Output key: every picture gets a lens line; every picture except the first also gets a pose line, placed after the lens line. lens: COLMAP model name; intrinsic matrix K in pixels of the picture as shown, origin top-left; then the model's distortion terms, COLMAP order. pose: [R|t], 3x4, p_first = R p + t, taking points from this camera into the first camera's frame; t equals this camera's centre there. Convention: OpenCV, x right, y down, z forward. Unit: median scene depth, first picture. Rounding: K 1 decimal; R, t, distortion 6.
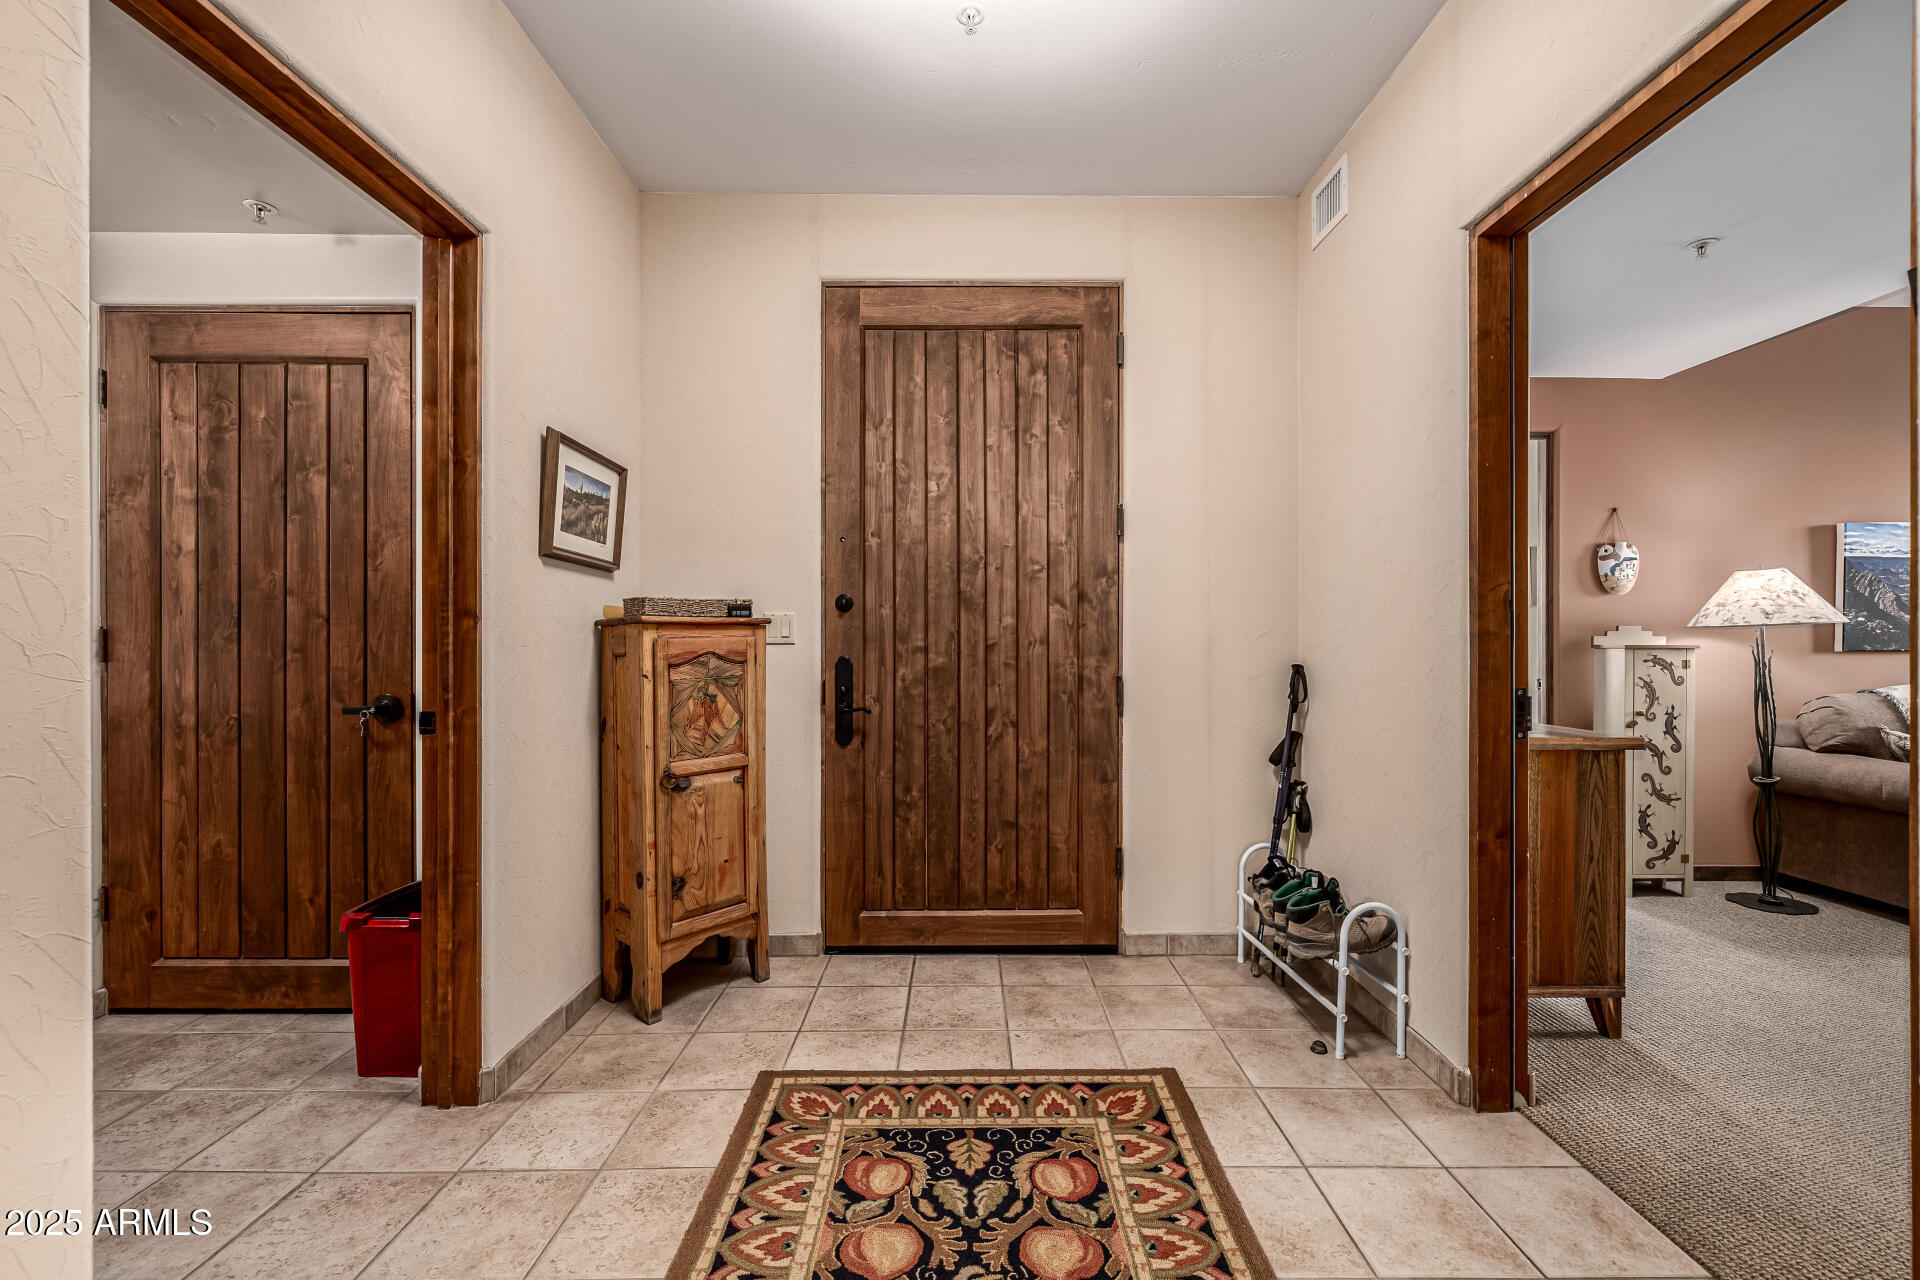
lens RADIAL K [[815.1, 0, 963.3], [0, 815.1, 644.3], [0, 0, 1]] dist [-0.001277, -0.000254]
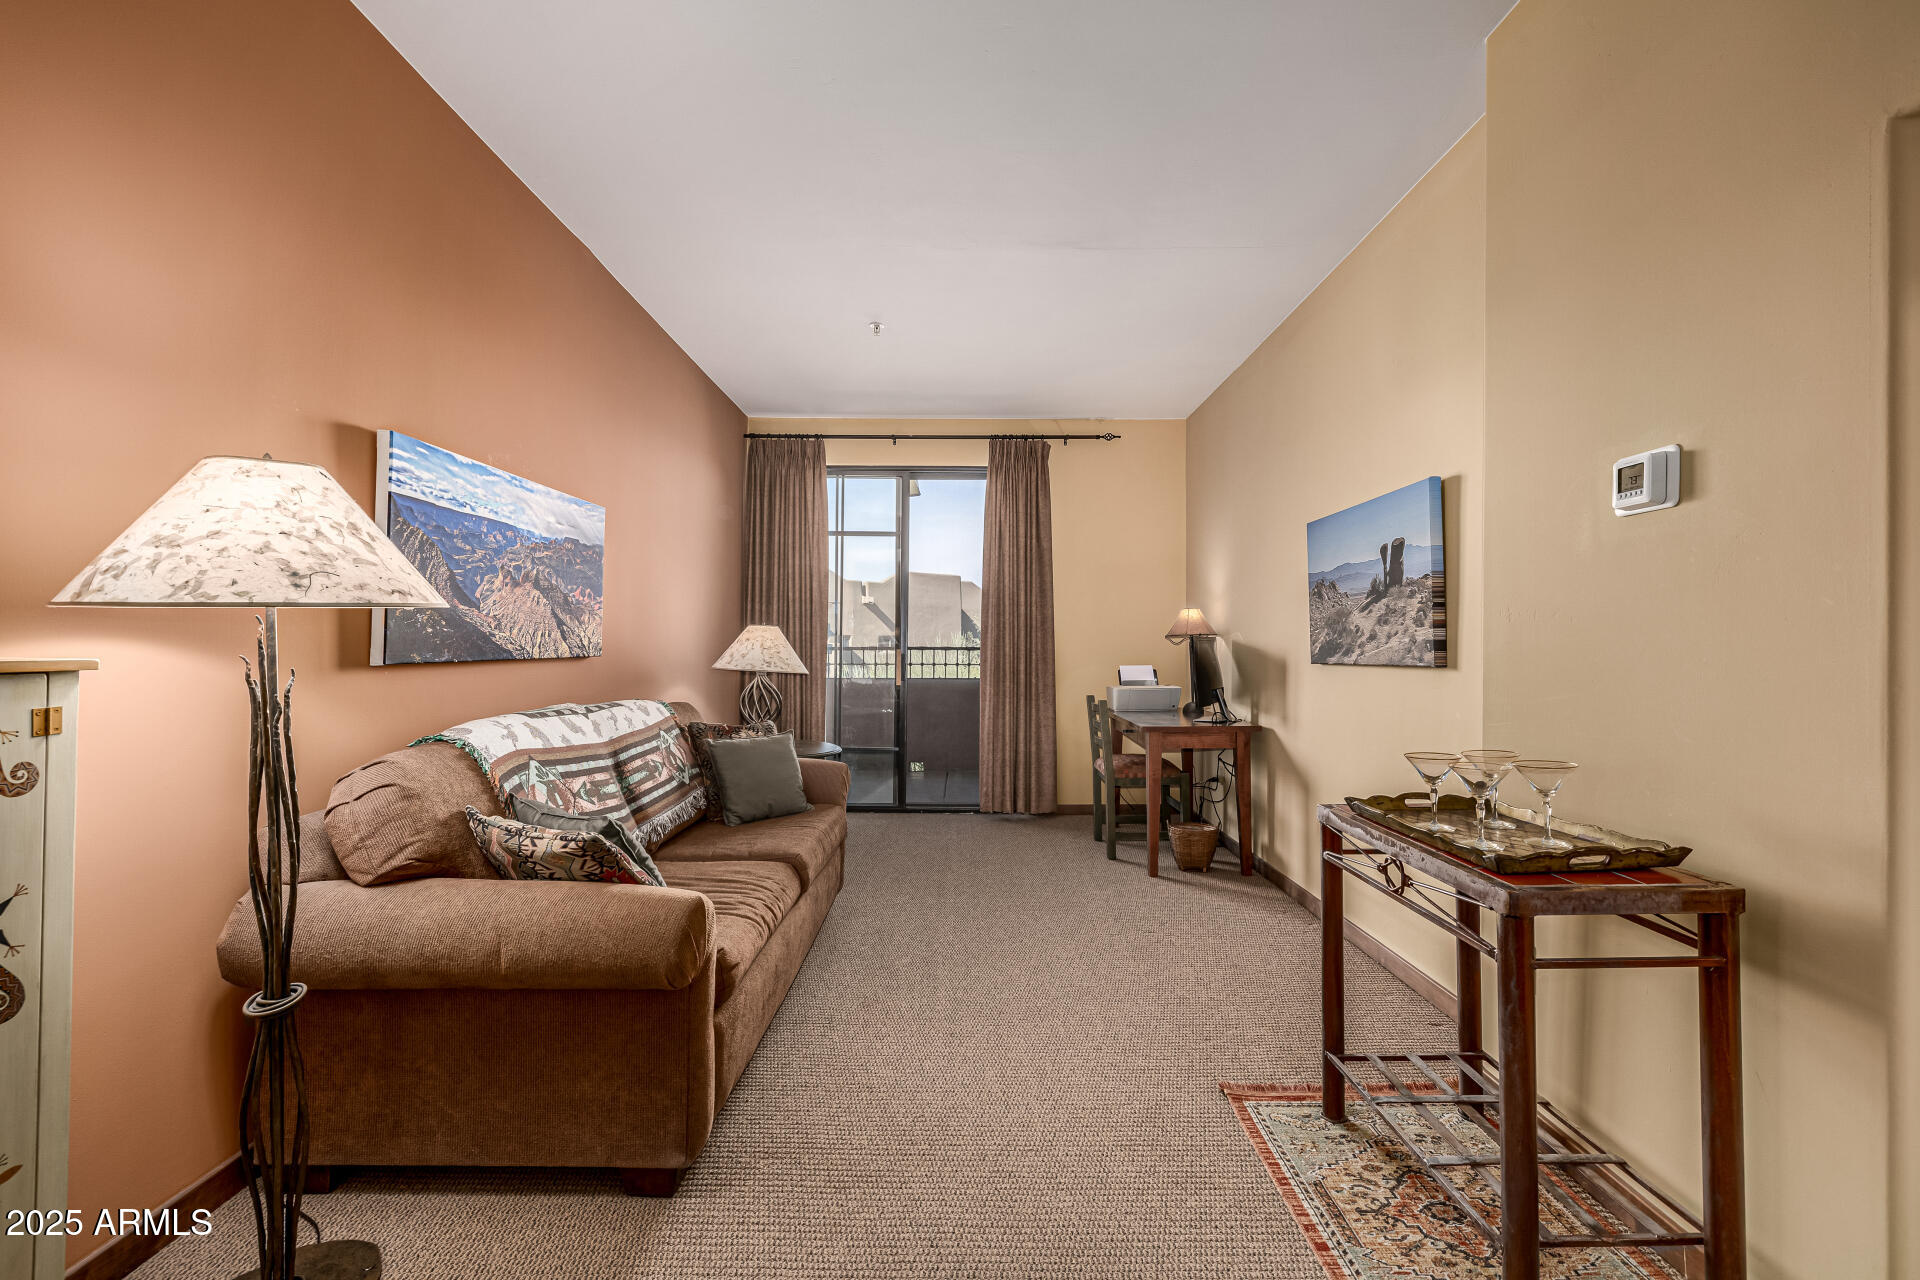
lens RADIAL K [[815.1, 0, 972.4], [0, 815.1, 641.9], [0, 0, 1]] dist [-0.001277, -0.000254]
pose [[0.016732, 0.008019, 0.999828, 0.598225], [-0.005586, 0.999953, -0.007926, -0.005452], [-0.999844, -0.005452, 0.016776, 0.658583]]
